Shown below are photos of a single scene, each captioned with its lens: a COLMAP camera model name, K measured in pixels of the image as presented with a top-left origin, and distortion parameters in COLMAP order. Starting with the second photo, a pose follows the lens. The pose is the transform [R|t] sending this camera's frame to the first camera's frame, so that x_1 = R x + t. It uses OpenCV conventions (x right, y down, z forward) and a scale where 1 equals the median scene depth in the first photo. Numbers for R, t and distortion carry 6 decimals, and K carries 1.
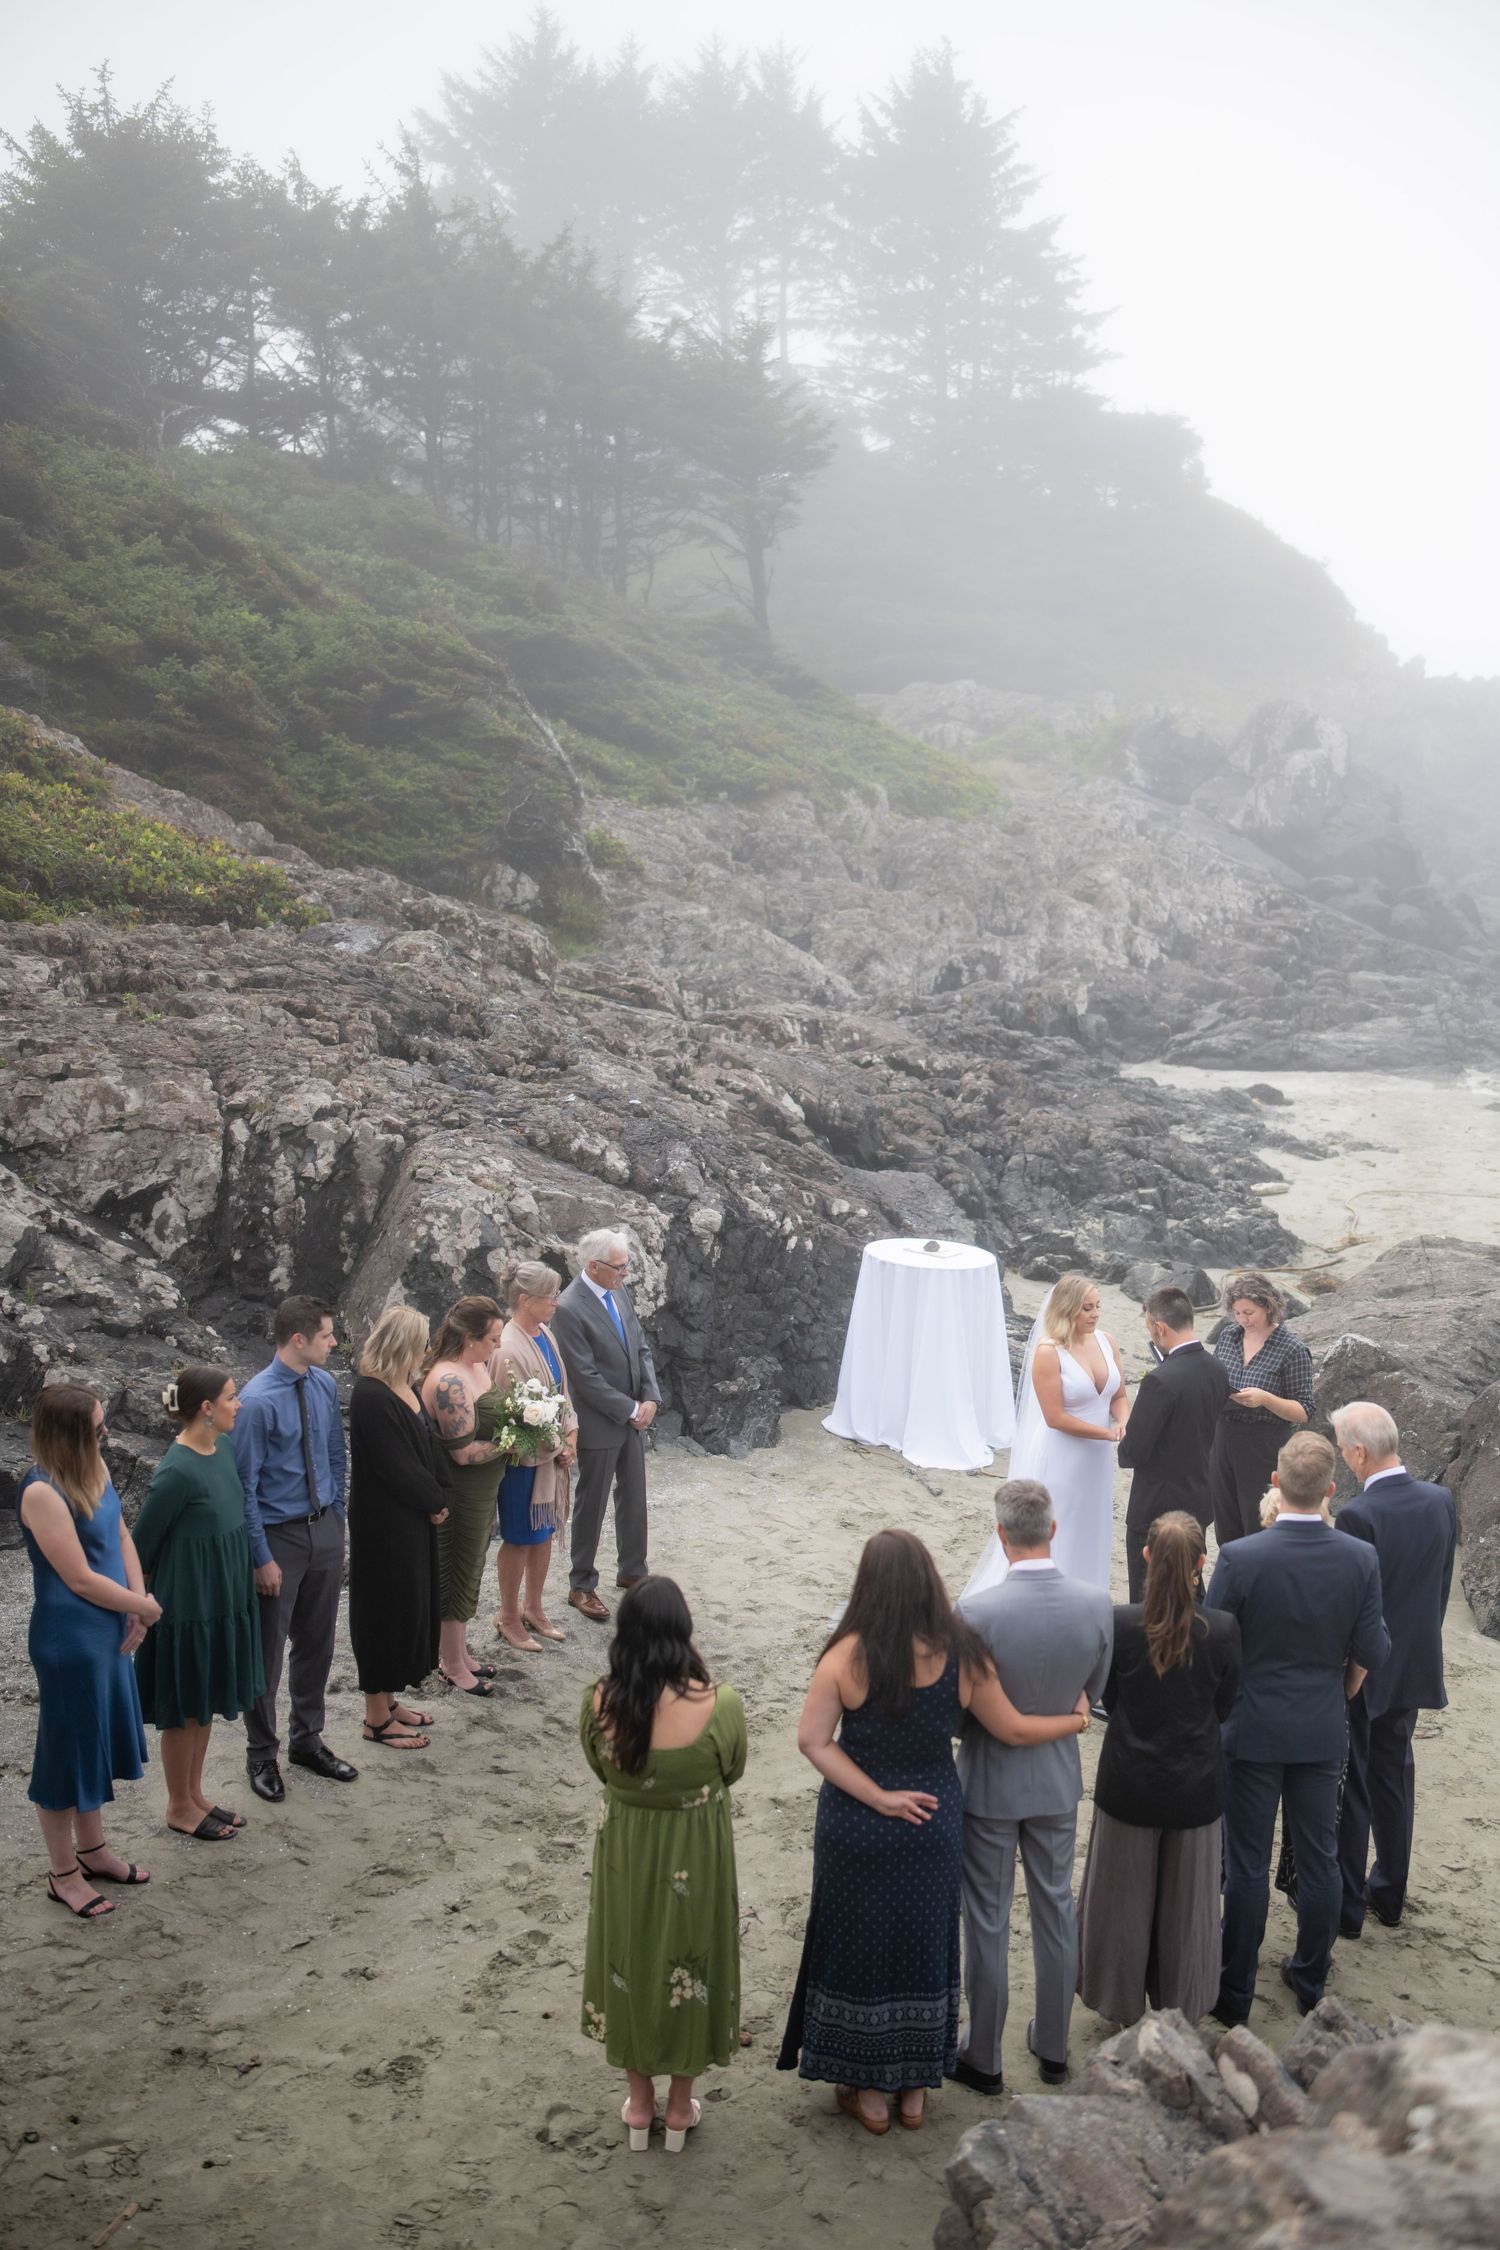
lens RADIAL K [[2287.1, 0, 752.1], [0, 2287.1, 1122.2], [0, 0, 1]] dist [-0.029321, 0.000000]
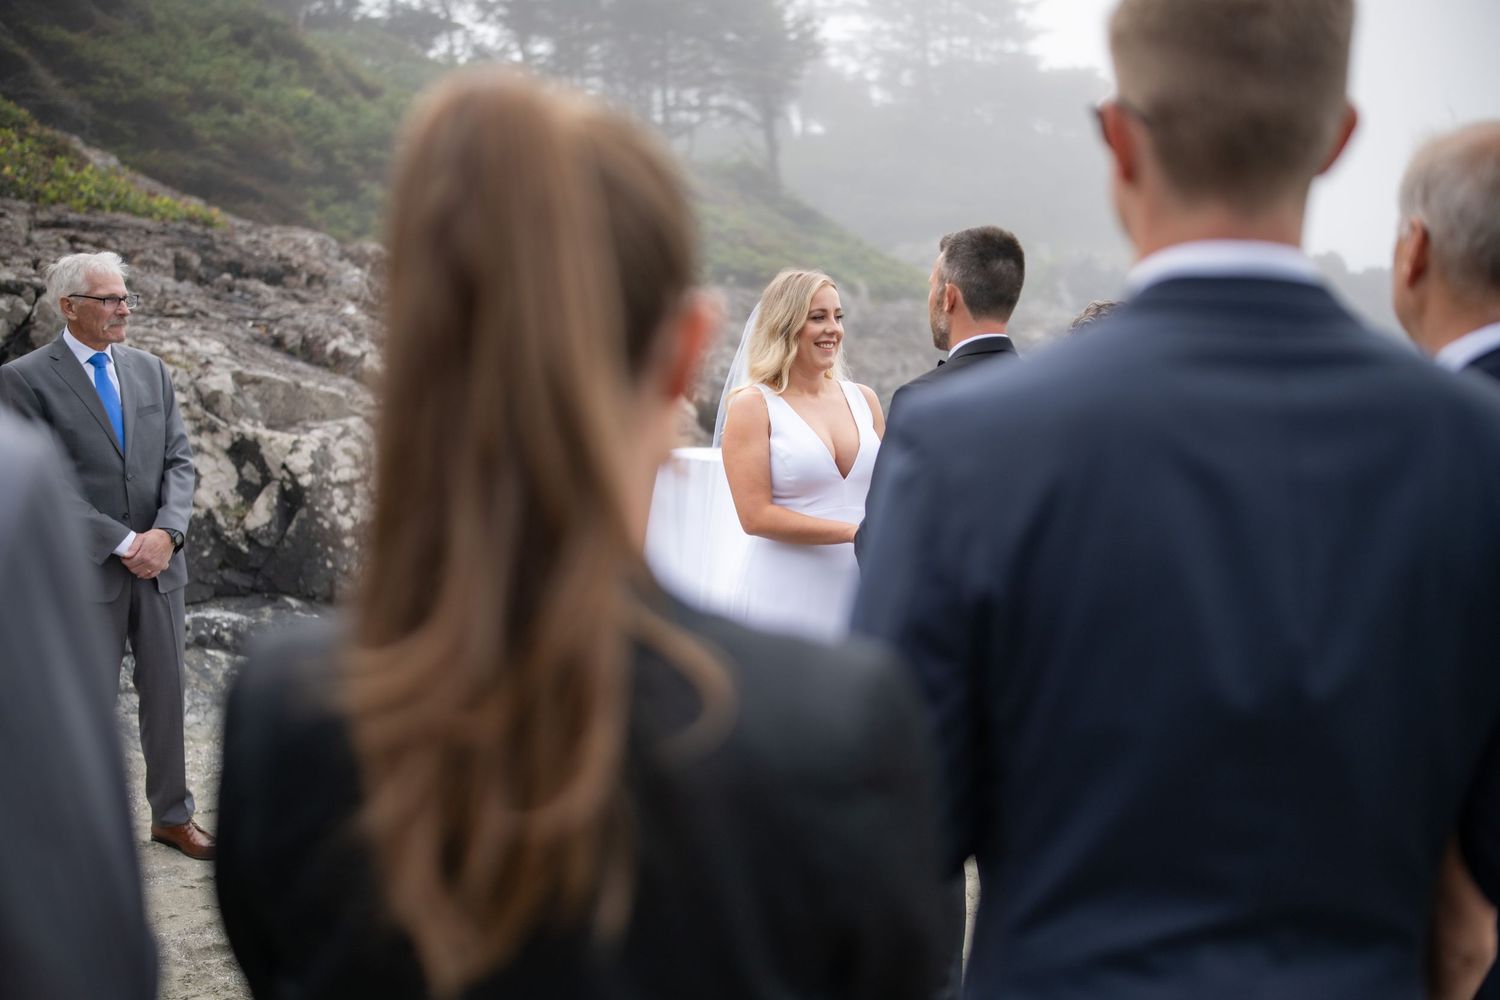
lens RADIAL K [[1524.7, 0, 748.7], [0, 1524.7, 503.2], [0, 0, 1]] dist [-0.029321, 0.000000]
pose [[0.998460, -0.019071, -0.052093, 0.057981], [0.015480, 0.997531, -0.068493, 0.059404], [0.053271, 0.067581, 0.996291, 0.241289]]
